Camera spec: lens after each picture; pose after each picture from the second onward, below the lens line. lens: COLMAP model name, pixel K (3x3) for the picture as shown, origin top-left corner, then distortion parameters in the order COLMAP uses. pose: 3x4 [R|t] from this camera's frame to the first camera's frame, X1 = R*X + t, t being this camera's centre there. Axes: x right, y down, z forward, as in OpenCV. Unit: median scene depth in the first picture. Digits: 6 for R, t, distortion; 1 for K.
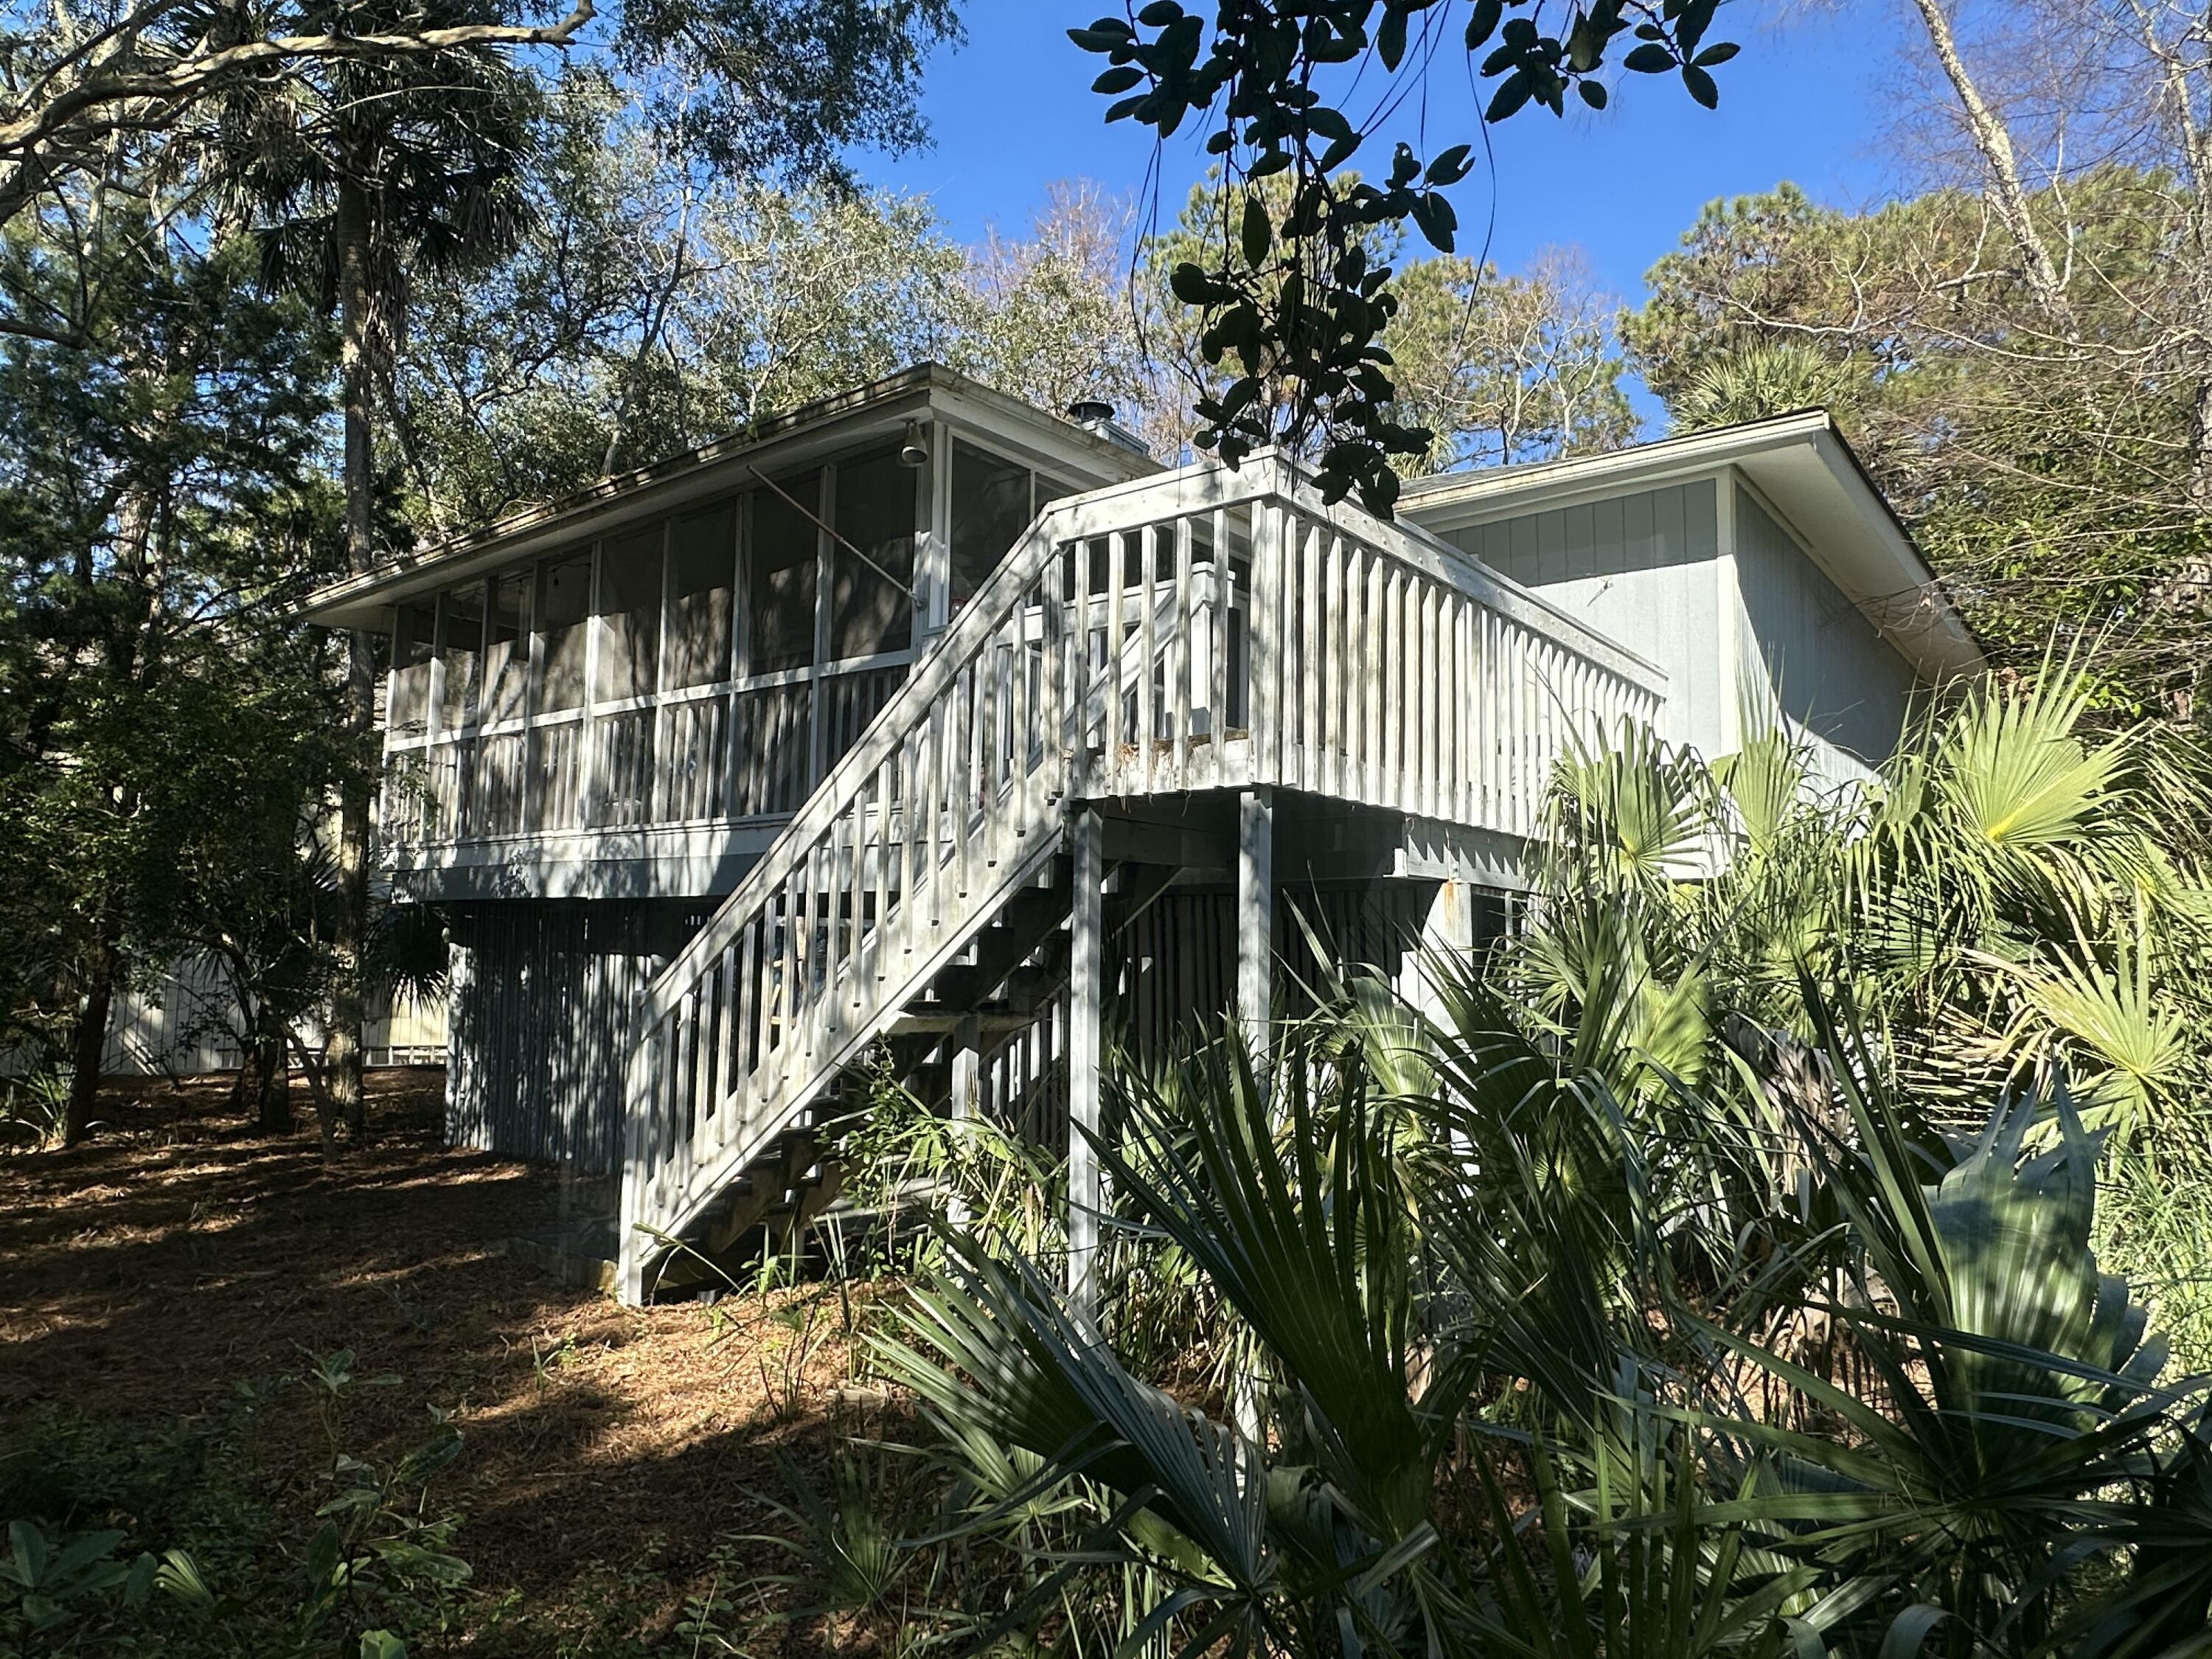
lens RADIAL K [[1366.0, 0, 1108.4], [0, 1366.0, 834.1], [0, 0, 1]] dist [-0.010026, 0.004342]
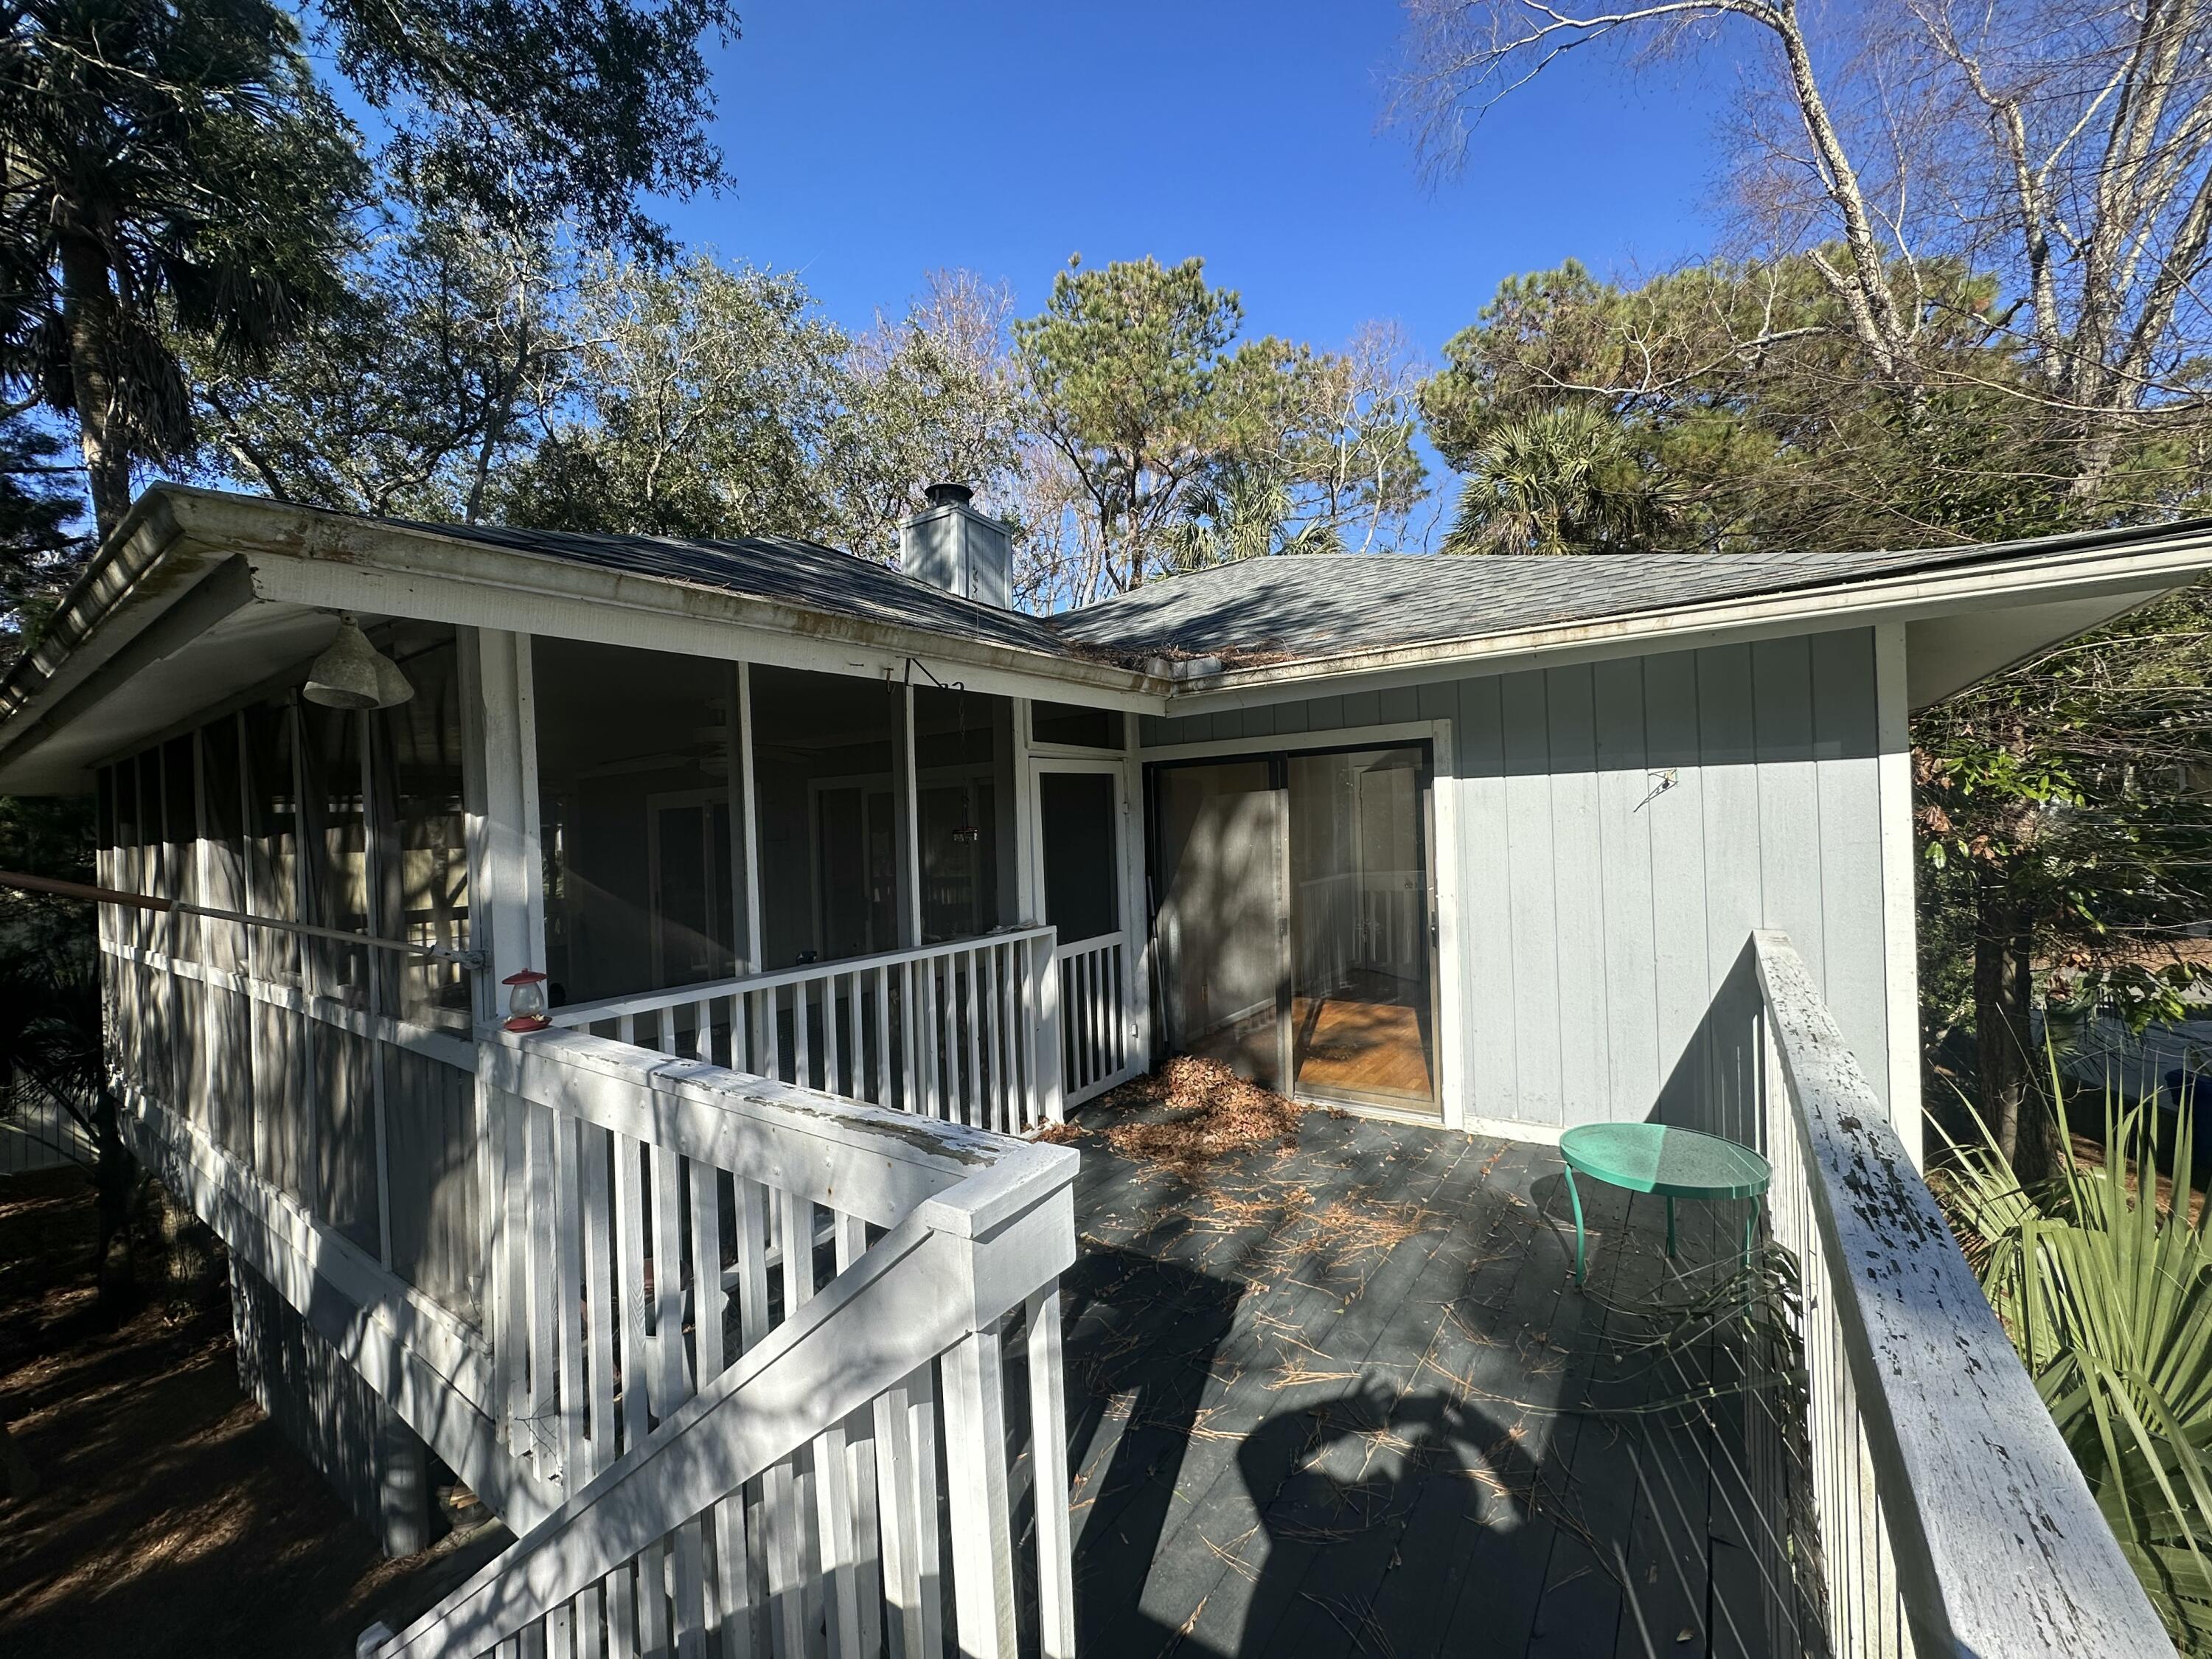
lens RADIAL K [[879.5, 0, 1108.8], [0, 879.5, 822.7], [0, 0, 1]] dist [-0.004239, 0.000380]
pose [[0.995704, -0.056962, 0.072995, 0.051544], [0.050475, 0.994856, 0.087826, -0.166154], [-0.077622, -0.083764, 0.993458, 0.468073]]
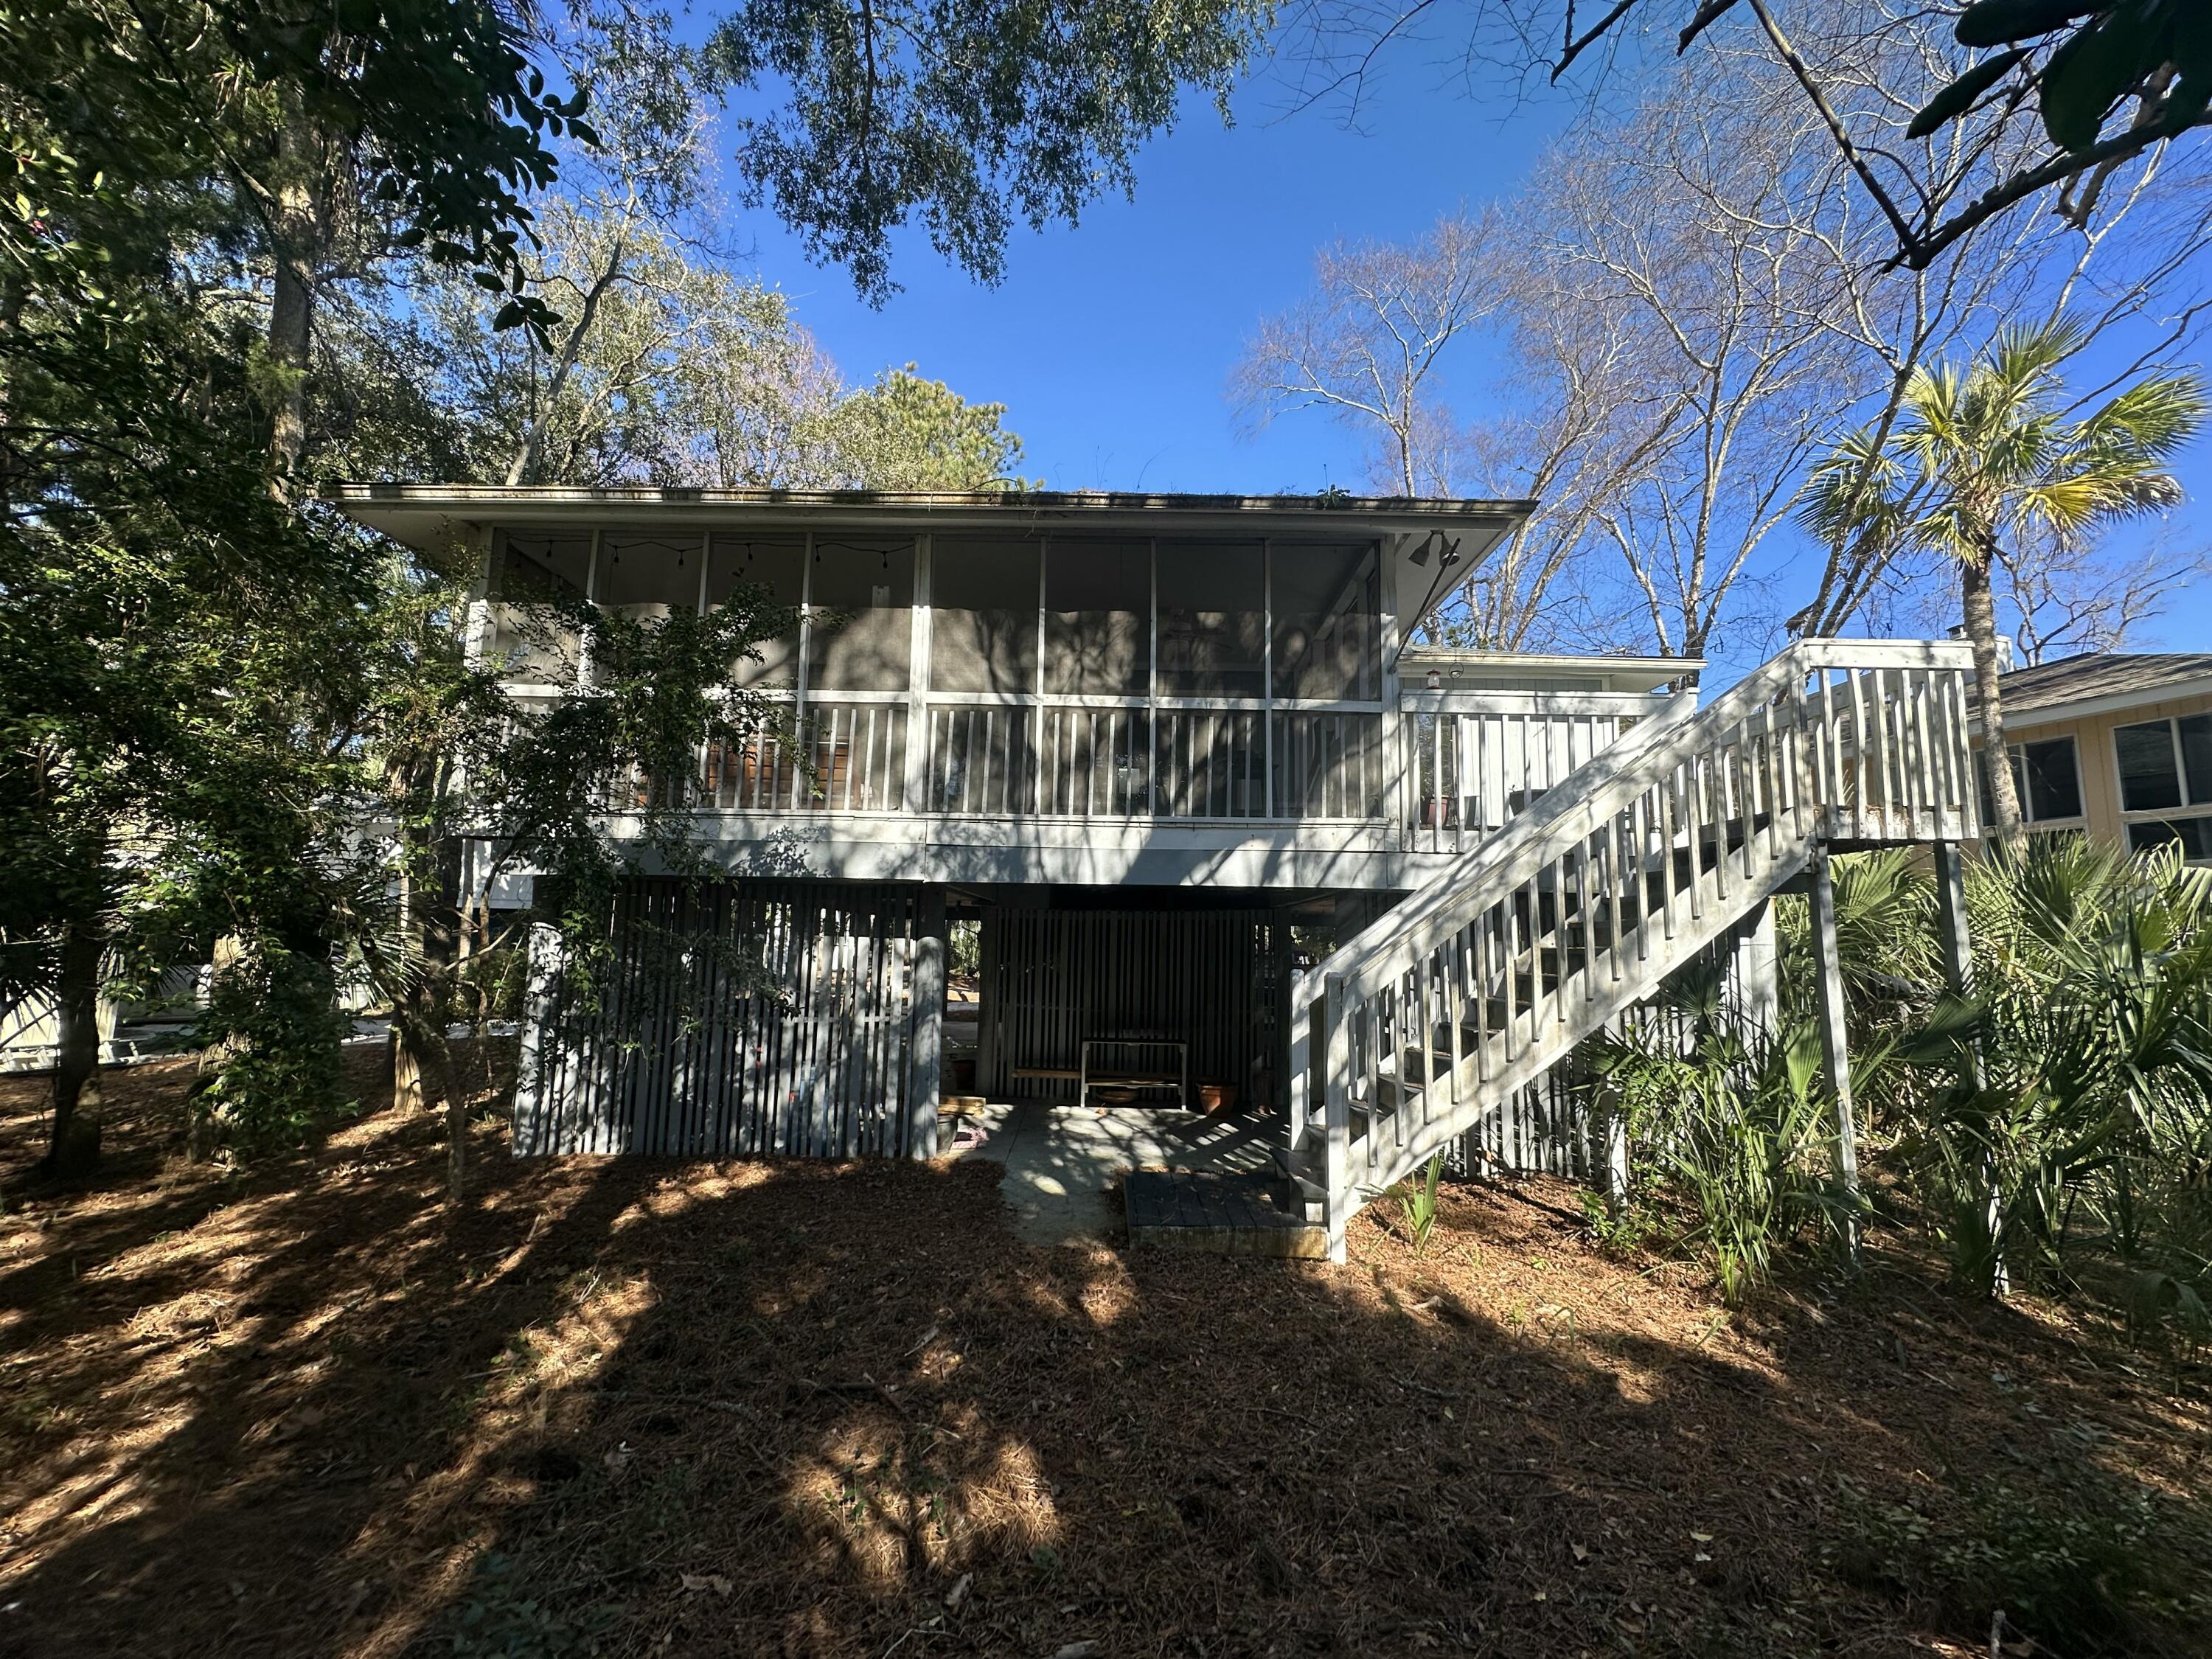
lens RADIAL K [[879.5, 0, 1102.8], [0, 879.5, 833.2], [0, 0, 1]] dist [-0.004239, 0.000380]
pose [[0.776120, 0.070338, 0.626651, -0.610854], [-0.057913, 0.997510, -0.040240, 0.026818], [-0.627921, -0.005060, 0.778261, 0.364292]]
